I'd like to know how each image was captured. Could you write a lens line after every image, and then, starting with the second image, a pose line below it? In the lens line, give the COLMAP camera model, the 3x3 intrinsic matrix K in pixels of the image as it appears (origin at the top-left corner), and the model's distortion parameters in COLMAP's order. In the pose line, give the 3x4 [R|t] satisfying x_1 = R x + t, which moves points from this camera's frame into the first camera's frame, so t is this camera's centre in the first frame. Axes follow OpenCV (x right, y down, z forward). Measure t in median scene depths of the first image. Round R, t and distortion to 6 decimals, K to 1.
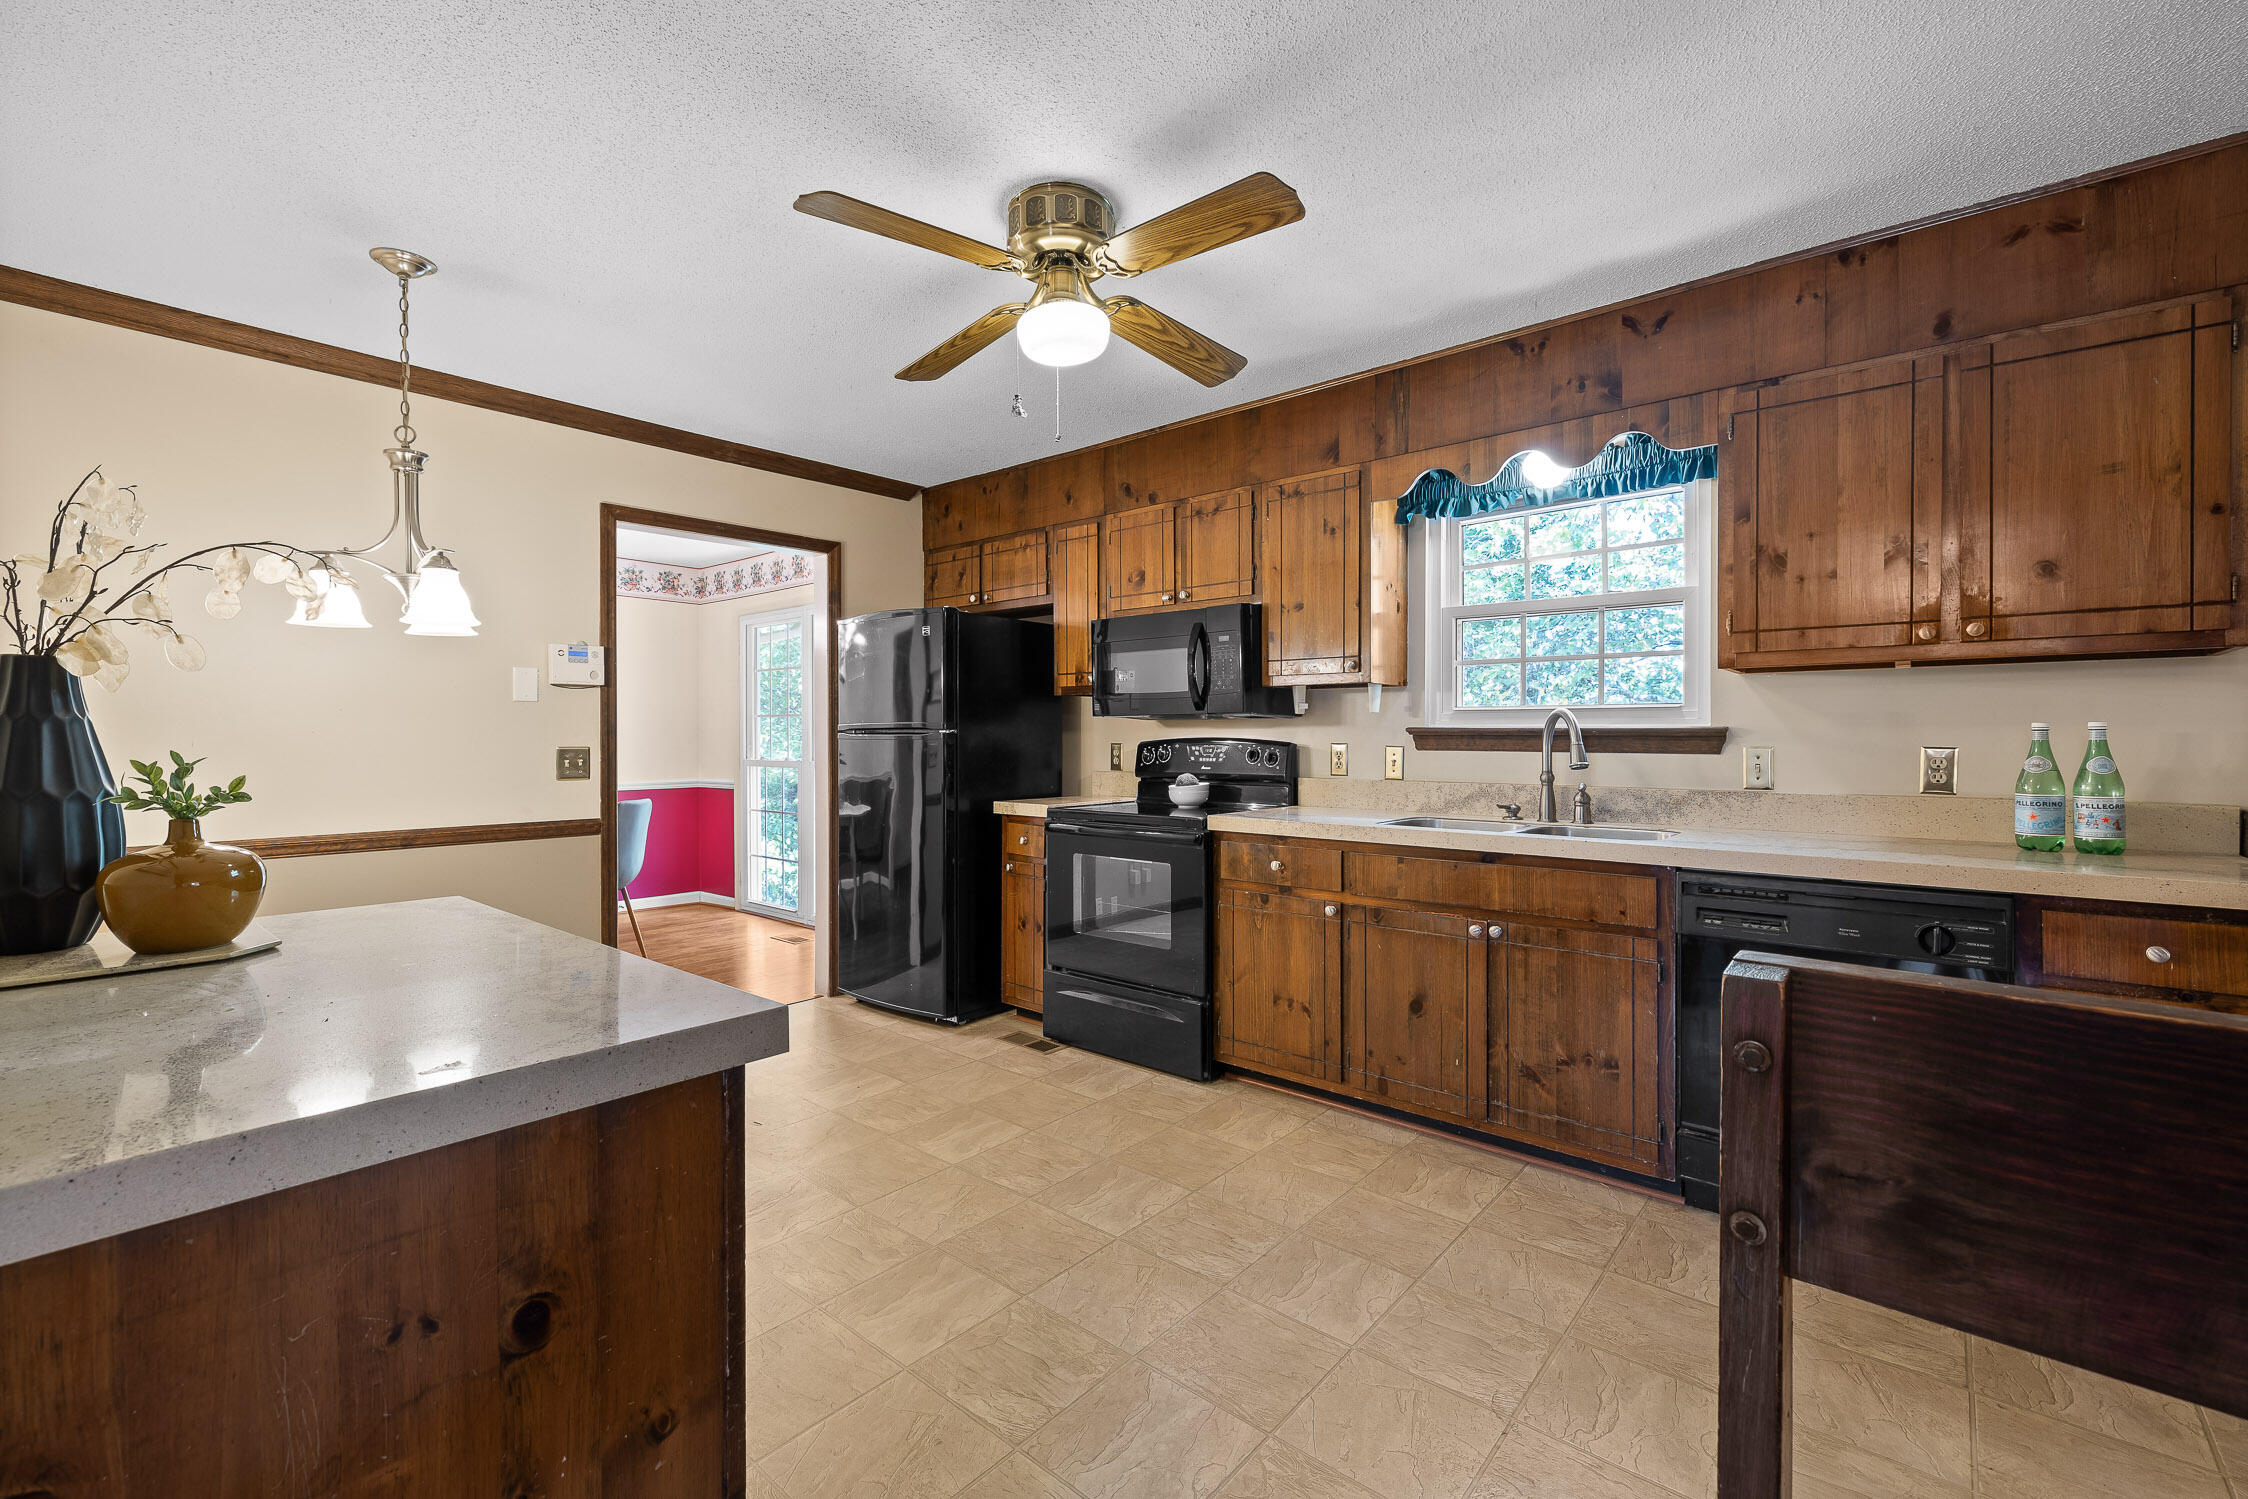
lens RADIAL K [[949.6, 0, 1116.1], [0, 949.6, 740.9], [0, 0, 1]] dist [-0.000422, 0.000610]
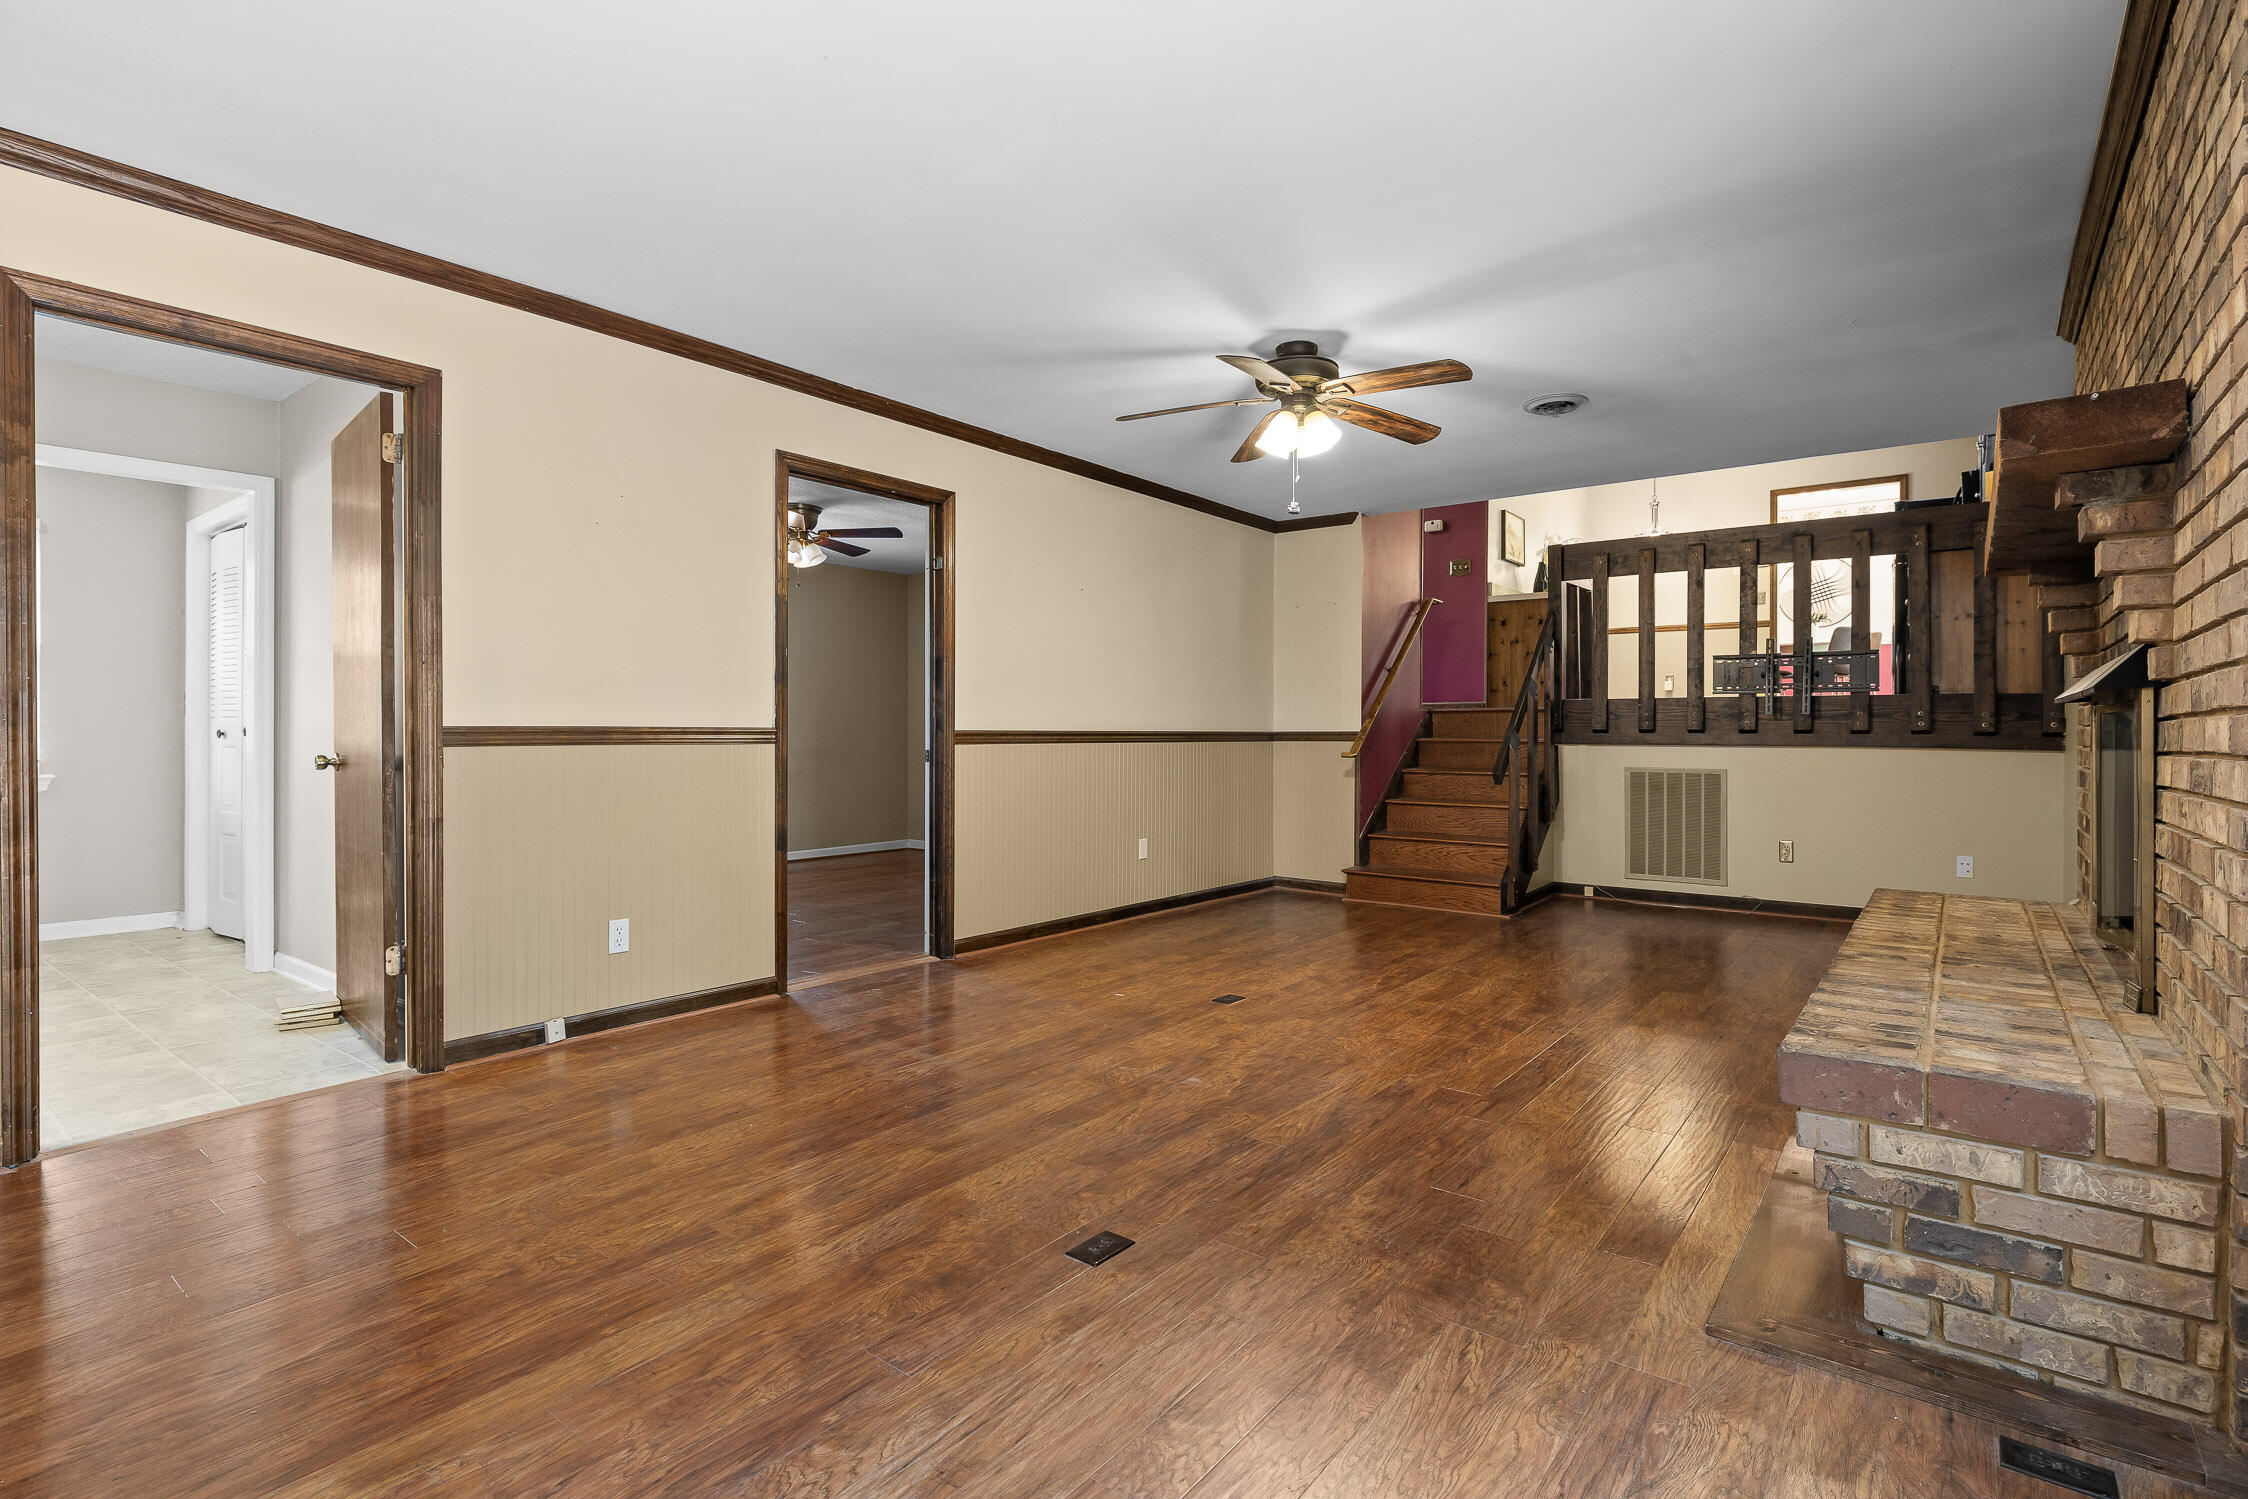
lens RADIAL K [[1077.7, 0, 1136.0], [0, 1077.7, 732.1], [0, 0, 1]] dist [-0.004081, -0.000839]
pose [[0.049242, 0.005416, -0.998772, 2.743809], [-0.010284, 0.999935, 0.004915, 0.477629], [0.998734, 0.010030, 0.049295, -0.970439]]
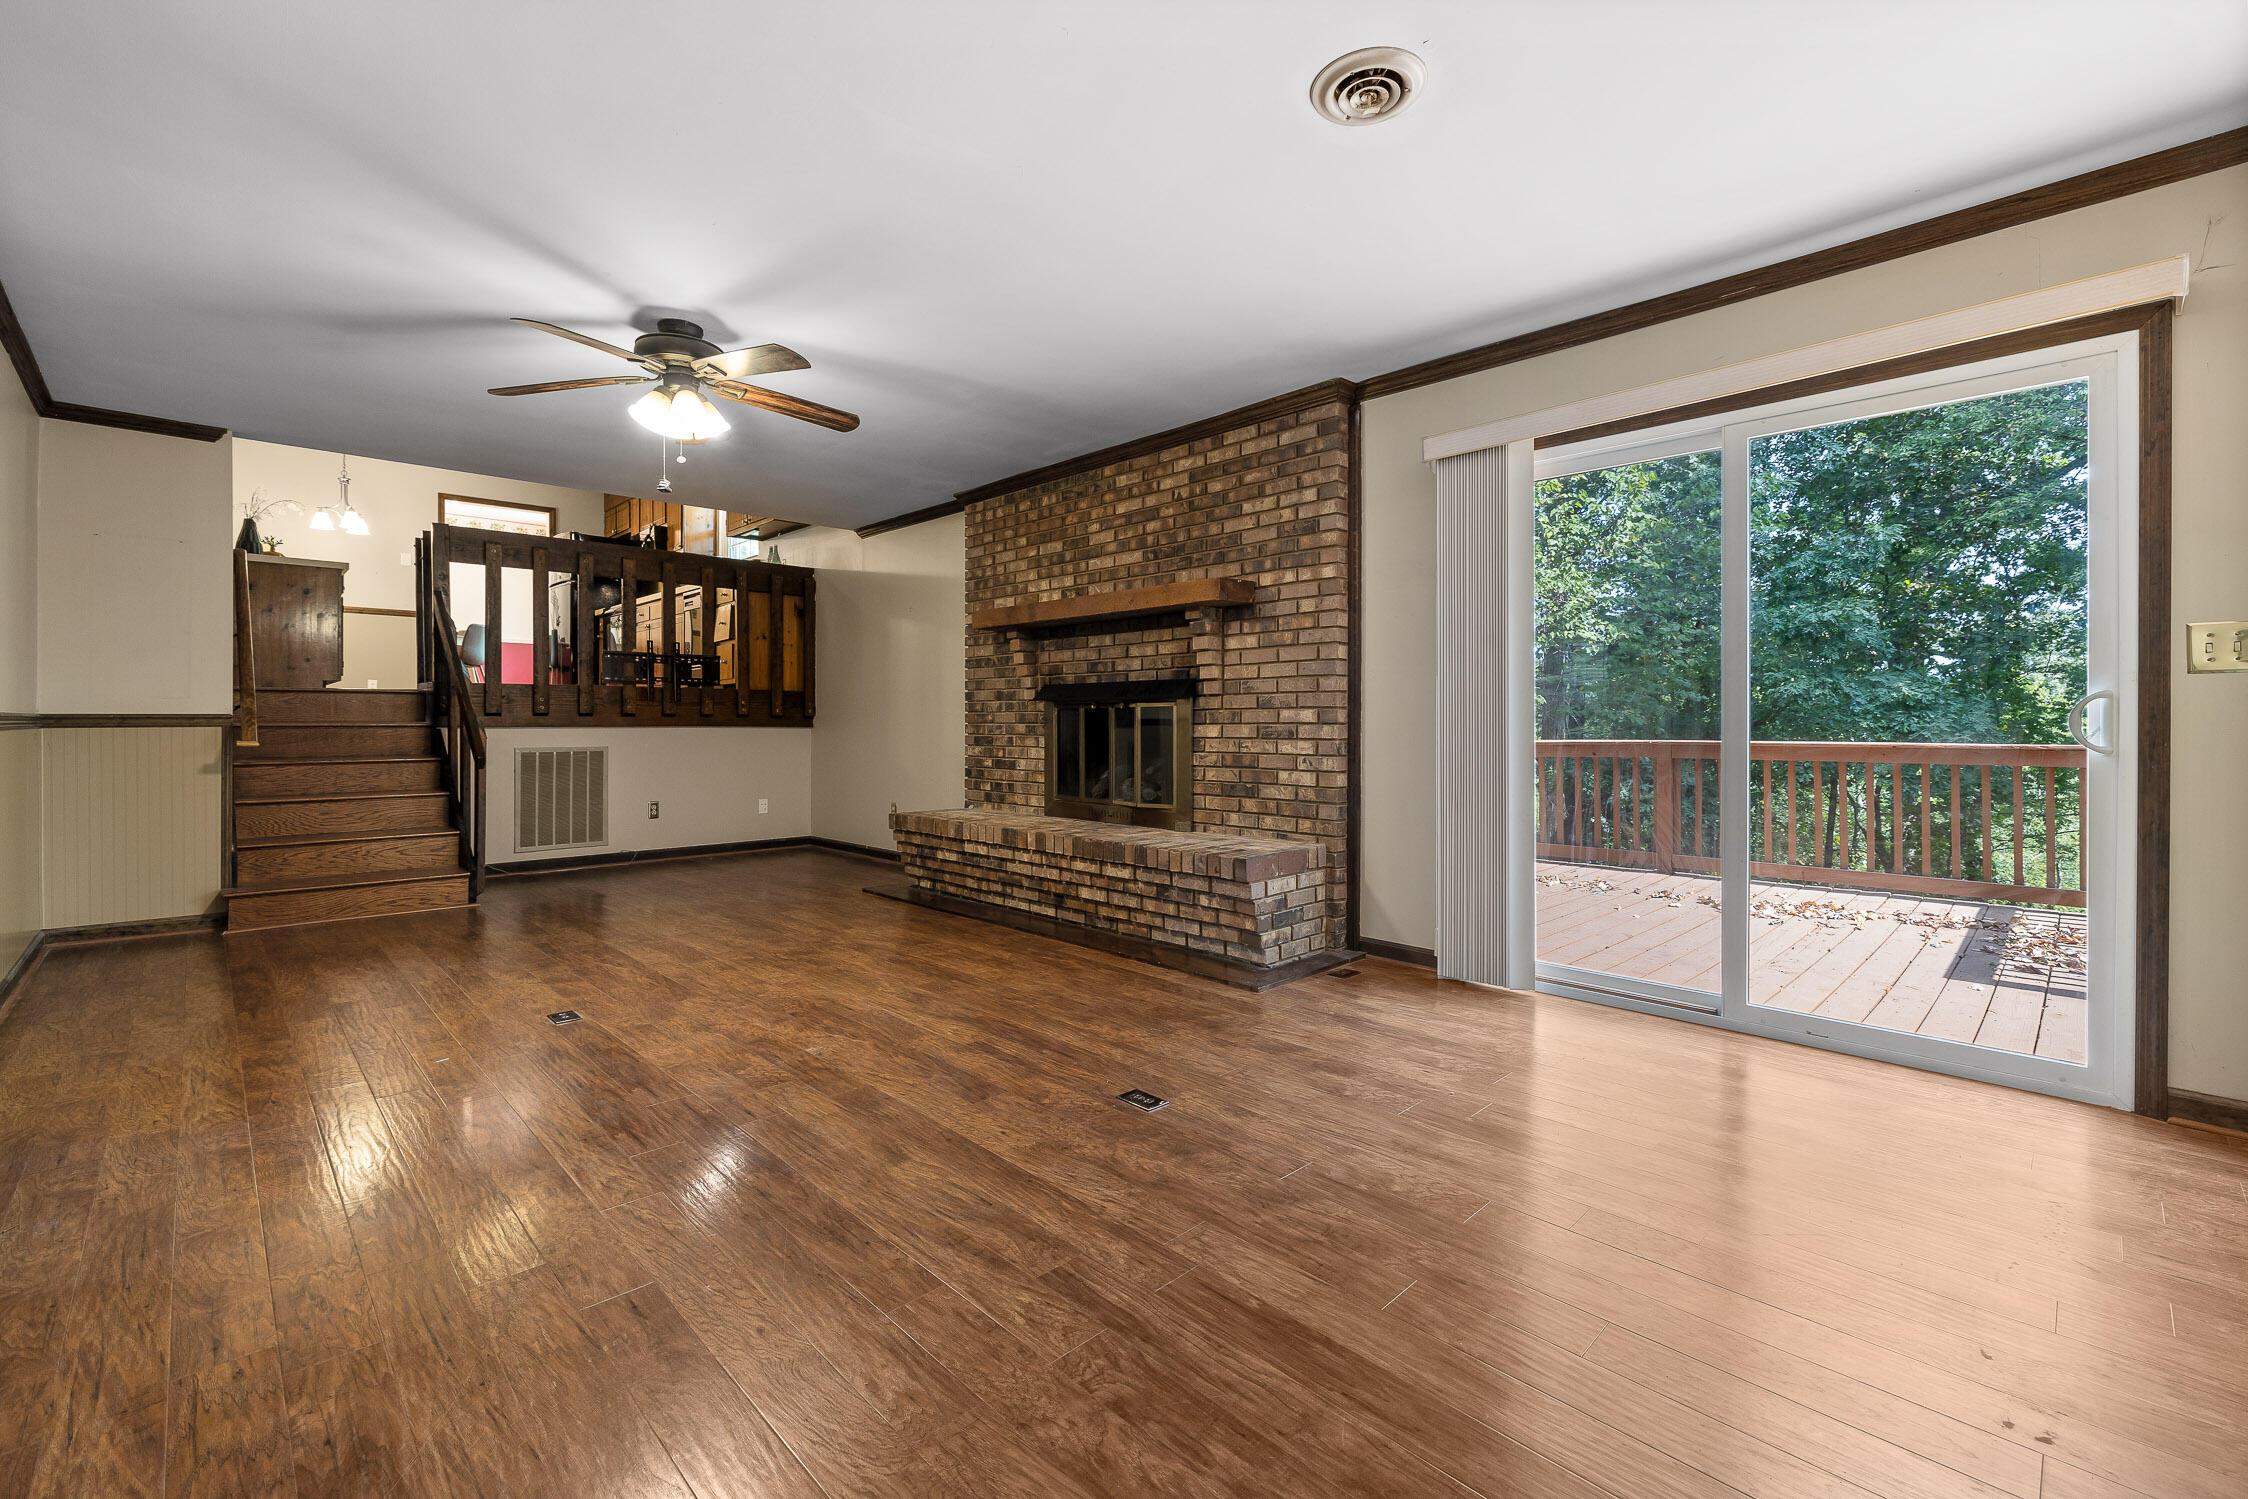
lens RADIAL K [[949.6, 0, 1116.3], [0, 949.6, 722.2], [0, 0, 1]] dist [-0.000422, 0.000610]
pose [[0.995356, 0.006431, -0.096043, 2.042225], [-0.006852, 0.999968, -0.004054, 0.493751], [0.096014, 0.004693, 0.995369, -1.852267]]
